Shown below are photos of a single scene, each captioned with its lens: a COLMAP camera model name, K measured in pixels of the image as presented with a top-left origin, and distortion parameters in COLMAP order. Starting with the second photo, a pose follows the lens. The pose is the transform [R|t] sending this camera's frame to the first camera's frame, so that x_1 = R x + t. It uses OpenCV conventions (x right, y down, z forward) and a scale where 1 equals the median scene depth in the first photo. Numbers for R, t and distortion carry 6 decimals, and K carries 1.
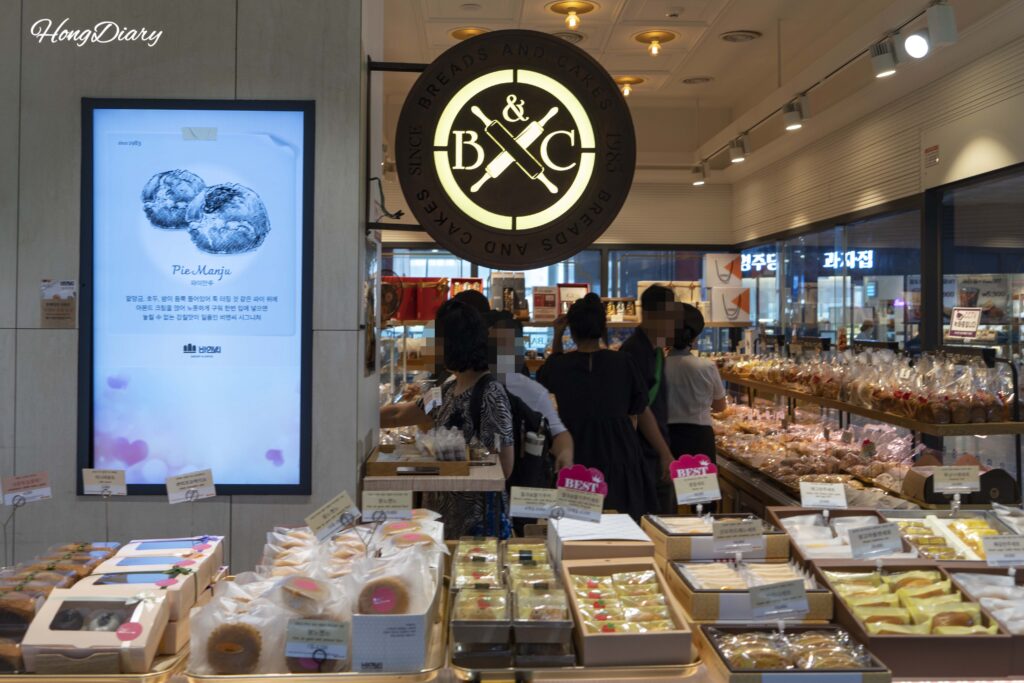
lens RADIAL K [[1047.4, 0, 511.3], [0, 1047.4, 343.0], [0, 0, 1]] dist [0.023905, 0.000000]
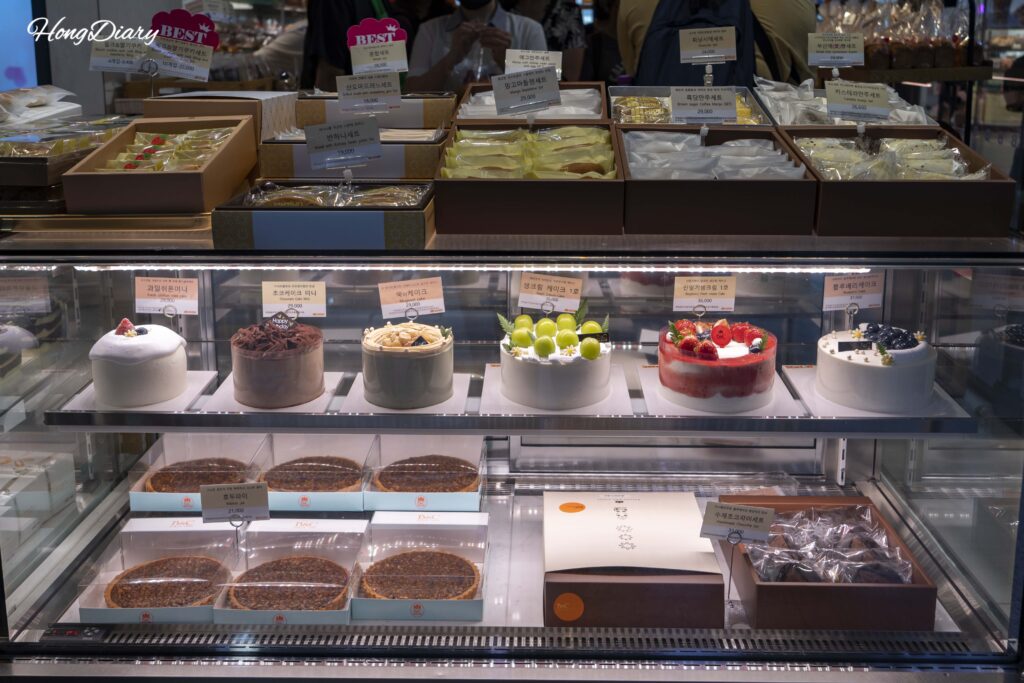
lens RADIAL K [[1052.4, 0, 512.4], [0, 1052.4, 339.6], [0, 0, 1]] dist [0.015333, 0.000000]
pose [[0.997643, 0.002433, -0.068574, 0.375202], [0.014452, 0.969504, 0.244649, 0.168647], [0.067078, -0.245063, 0.967184, 0.176422]]
